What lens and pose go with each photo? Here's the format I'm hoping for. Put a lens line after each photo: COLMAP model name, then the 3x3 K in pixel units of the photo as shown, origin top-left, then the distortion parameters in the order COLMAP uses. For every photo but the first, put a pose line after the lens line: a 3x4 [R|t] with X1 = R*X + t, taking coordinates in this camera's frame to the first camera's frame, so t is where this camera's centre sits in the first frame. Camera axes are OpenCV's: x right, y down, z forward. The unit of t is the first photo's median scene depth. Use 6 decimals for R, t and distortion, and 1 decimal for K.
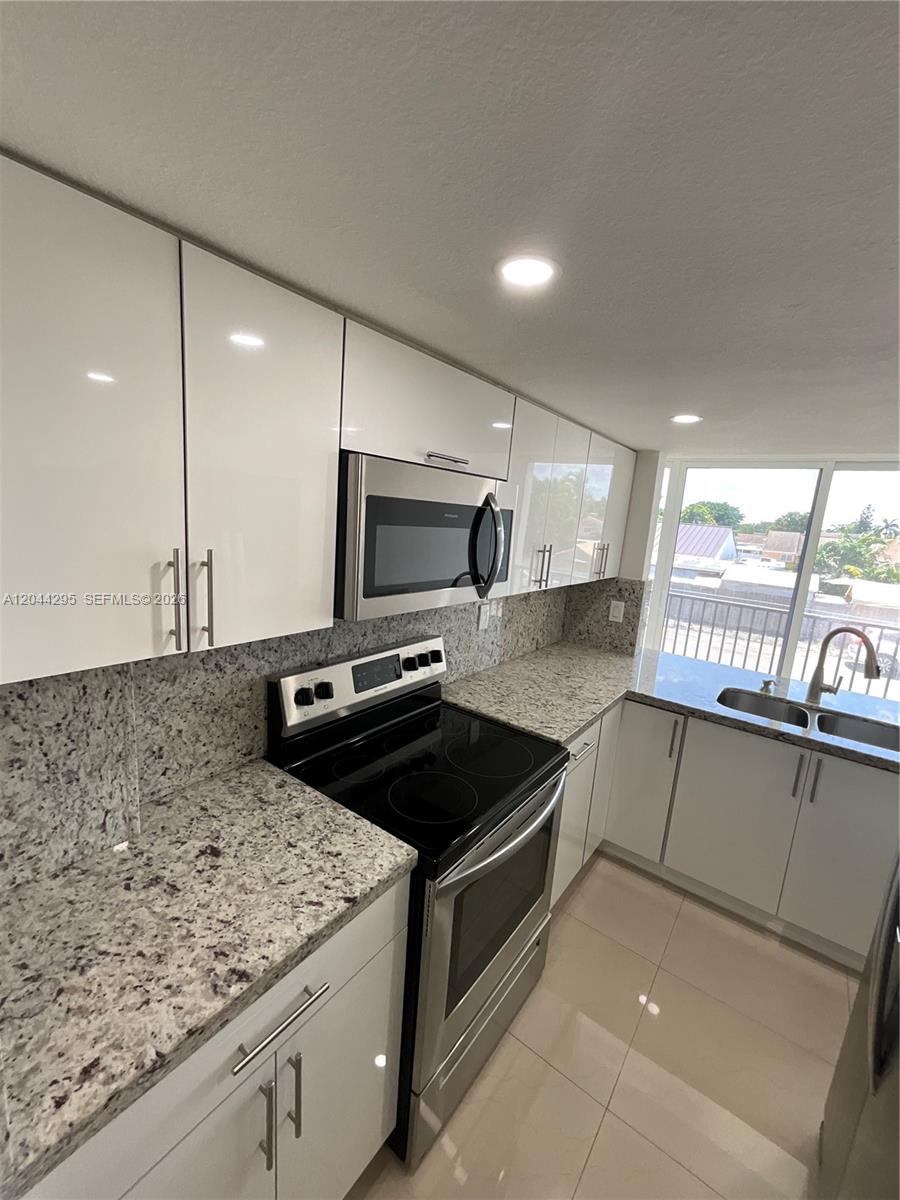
lens RADIAL K [[489.8, 0, 447.9], [0, 489.8, 603.2], [0, 0, 1]] dist [-0.002540, 0.000794]
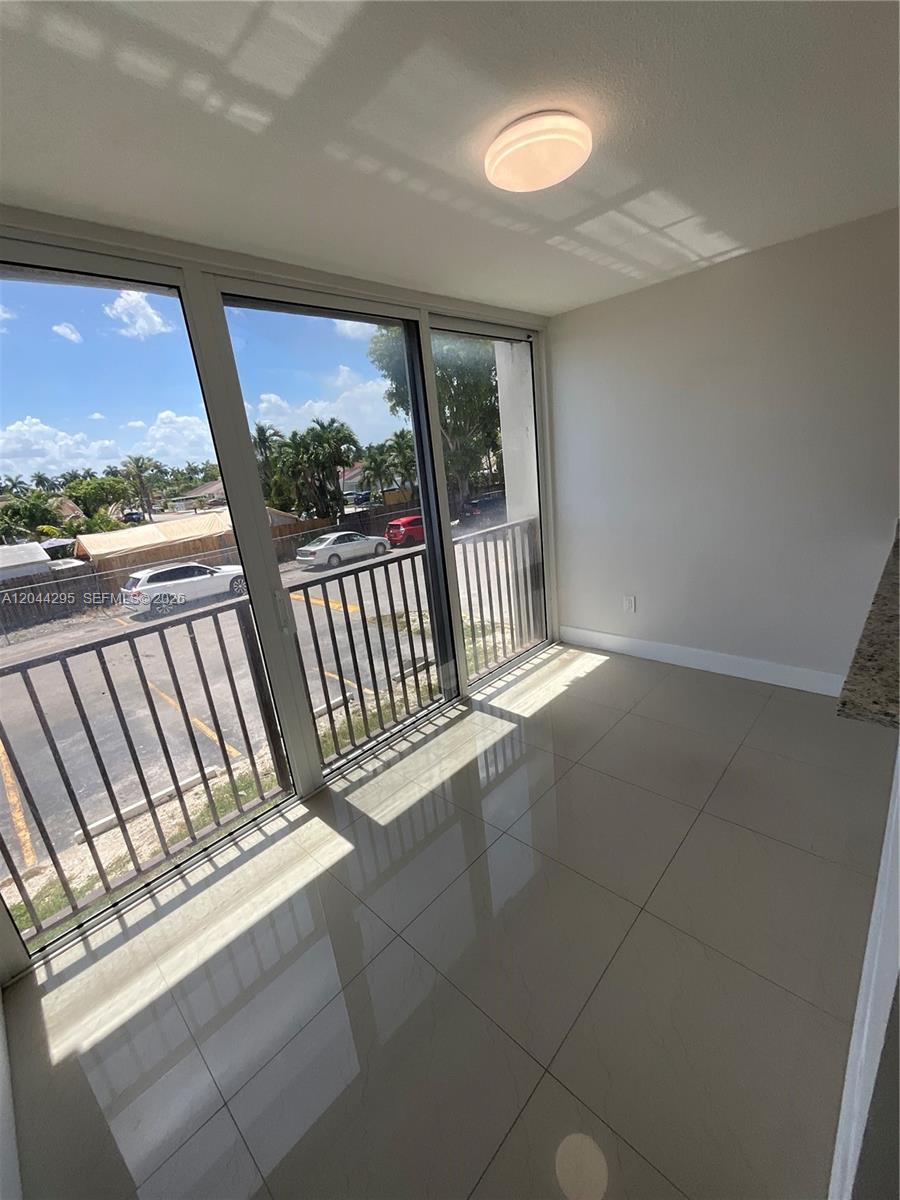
lens RADIAL K [[489.8, 0, 449.7], [0, 489.8, 600.2], [0, 0, 1]] dist [-0.002540, 0.000794]
pose [[0.112453, -0.367938, 0.923025, 0.088569], [0.299724, 0.898211, 0.321531, -0.325166], [-0.947375, 0.240496, 0.211287, 2.052259]]
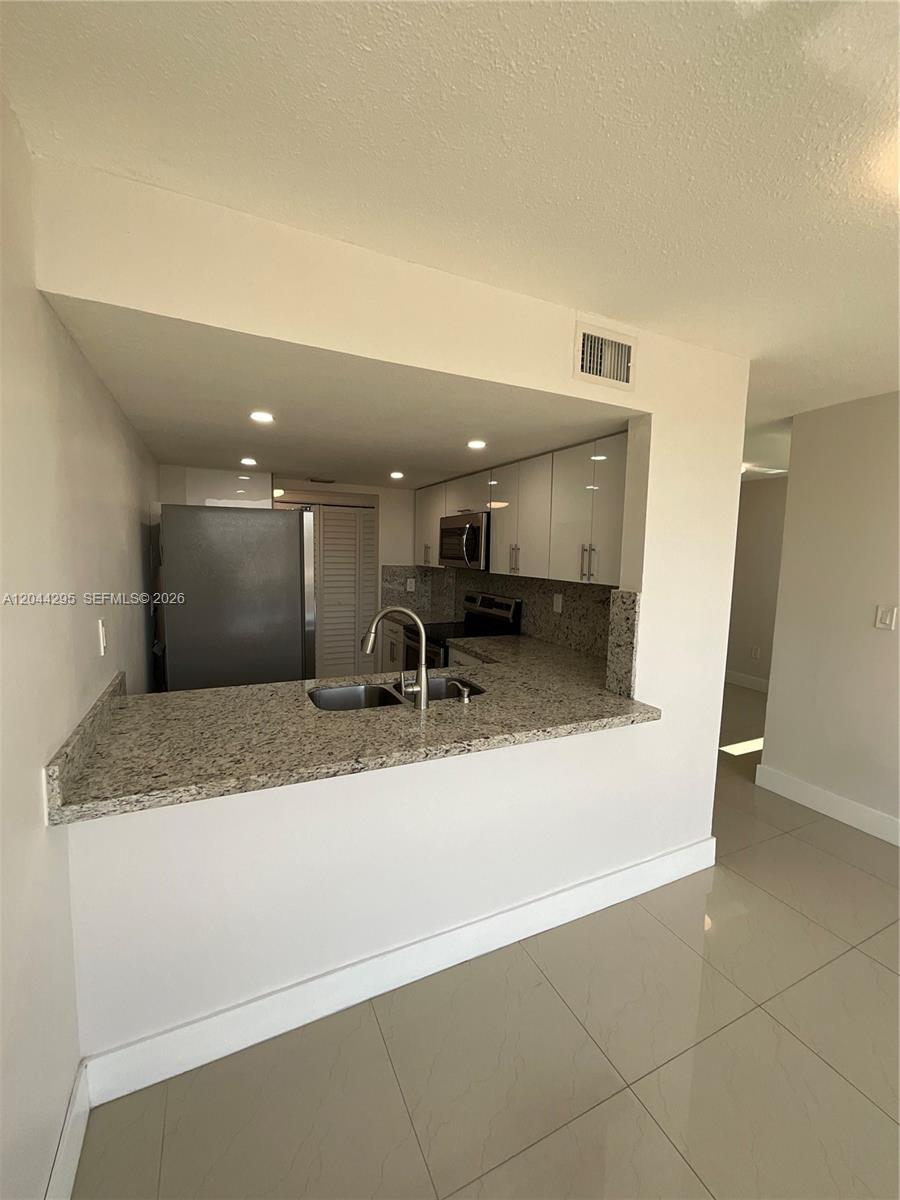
lens RADIAL K [[489.8, 0, 451.8], [0, 489.8, 601.7], [0, 0, 1]] dist [-0.002540, 0.000794]
pose [[-0.459221, 0.004245, -0.888312, 1.802918], [-0.222807, 0.967473, 0.119806, -0.093259], [0.859926, 0.252940, -0.443338, 1.700778]]
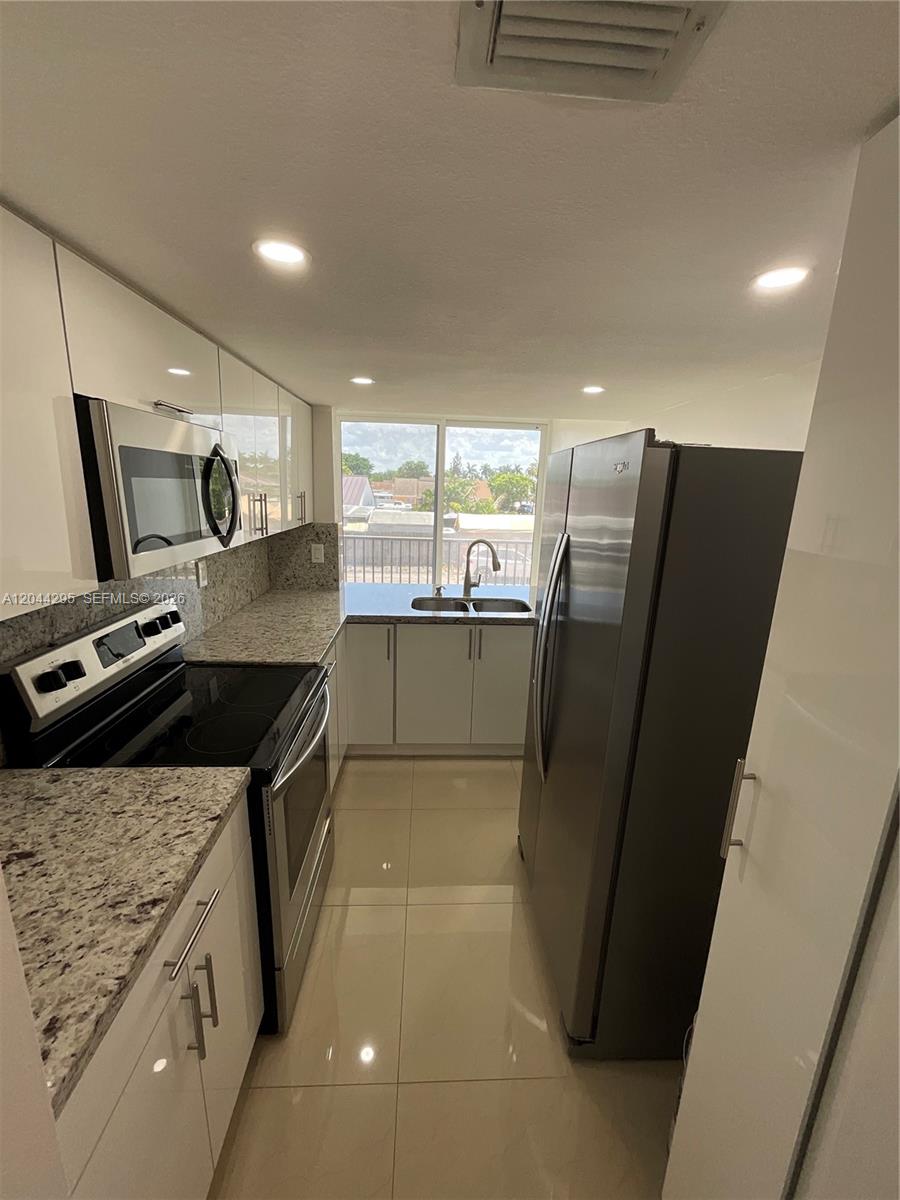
lens RADIAL K [[489.8, 0, 450.7], [0, 489.8, 604.1], [0, 0, 1]] dist [-0.002540, 0.000794]
pose [[0.771500, -0.198899, 0.604340, -0.185186], [0.142444, 0.979764, 0.140614, 0.025813], [-0.620079, -0.022399, 0.784220, -0.097832]]
